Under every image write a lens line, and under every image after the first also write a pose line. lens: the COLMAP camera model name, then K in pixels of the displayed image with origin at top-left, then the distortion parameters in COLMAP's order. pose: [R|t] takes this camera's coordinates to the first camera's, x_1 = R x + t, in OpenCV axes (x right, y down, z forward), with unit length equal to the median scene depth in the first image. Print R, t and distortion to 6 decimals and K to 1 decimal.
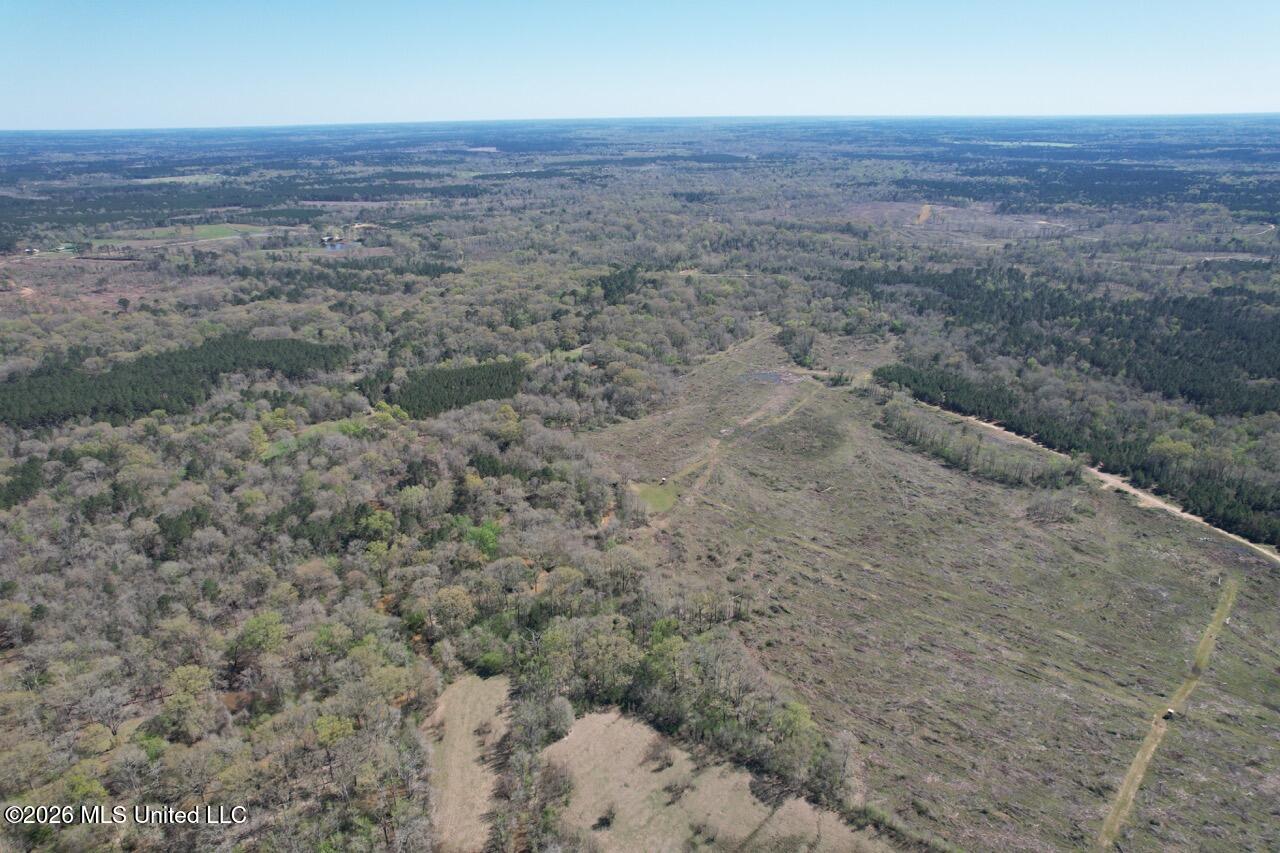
lens RADIAL K [[806.4, 0, 640.9], [0, 806.4, 444.0], [0, 0, 1]] dist [-0.075189, 0.064757]
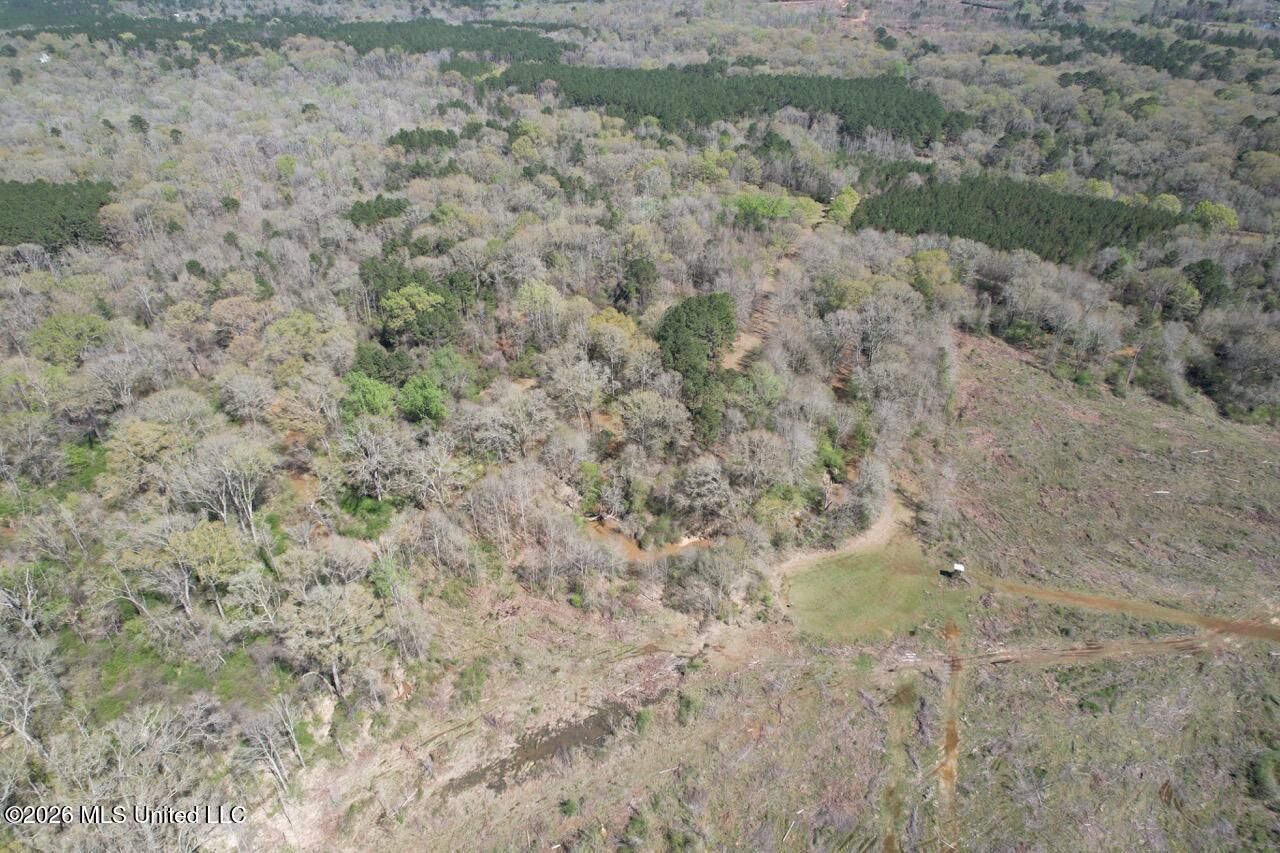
lens RADIAL K [[806.4, 0, 640.9], [0, 806.4, 444.0], [0, 0, 1]] dist [-0.075189, 0.064757]
pose [[0.396862, 0.507016, -0.765138, 0.137121], [-0.342328, 0.855208, 0.389142, -0.056499], [0.851653, 0.107492, 0.512965, 0.476999]]
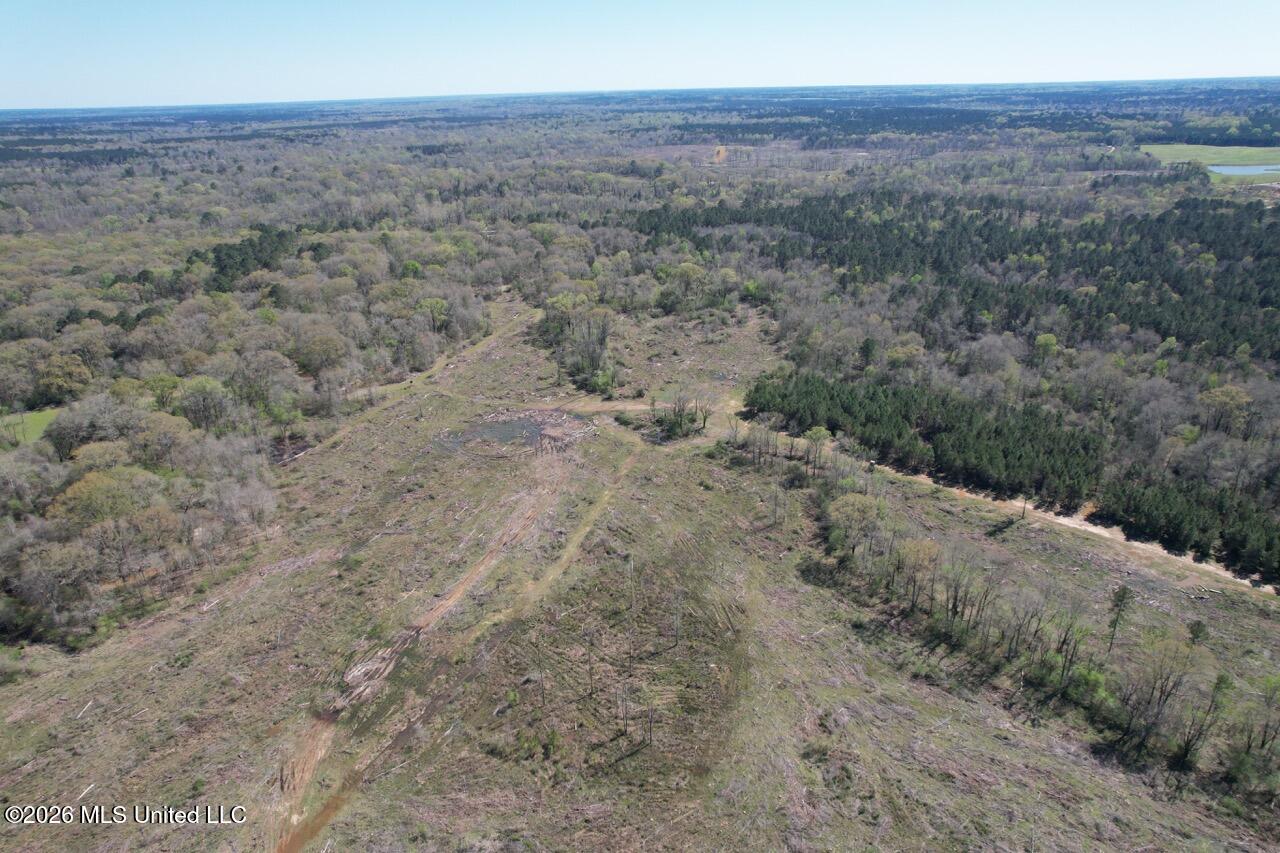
lens RADIAL K [[806.4, 0, 640.9], [0, 806.4, 444.0], [0, 0, 1]] dist [-0.075189, 0.064757]
pose [[0.963777, -0.118330, 0.239021, 0.112319], [0.112915, 0.992942, 0.036272, -0.078934], [-0.241627, -0.007969, 0.970337, 0.531070]]
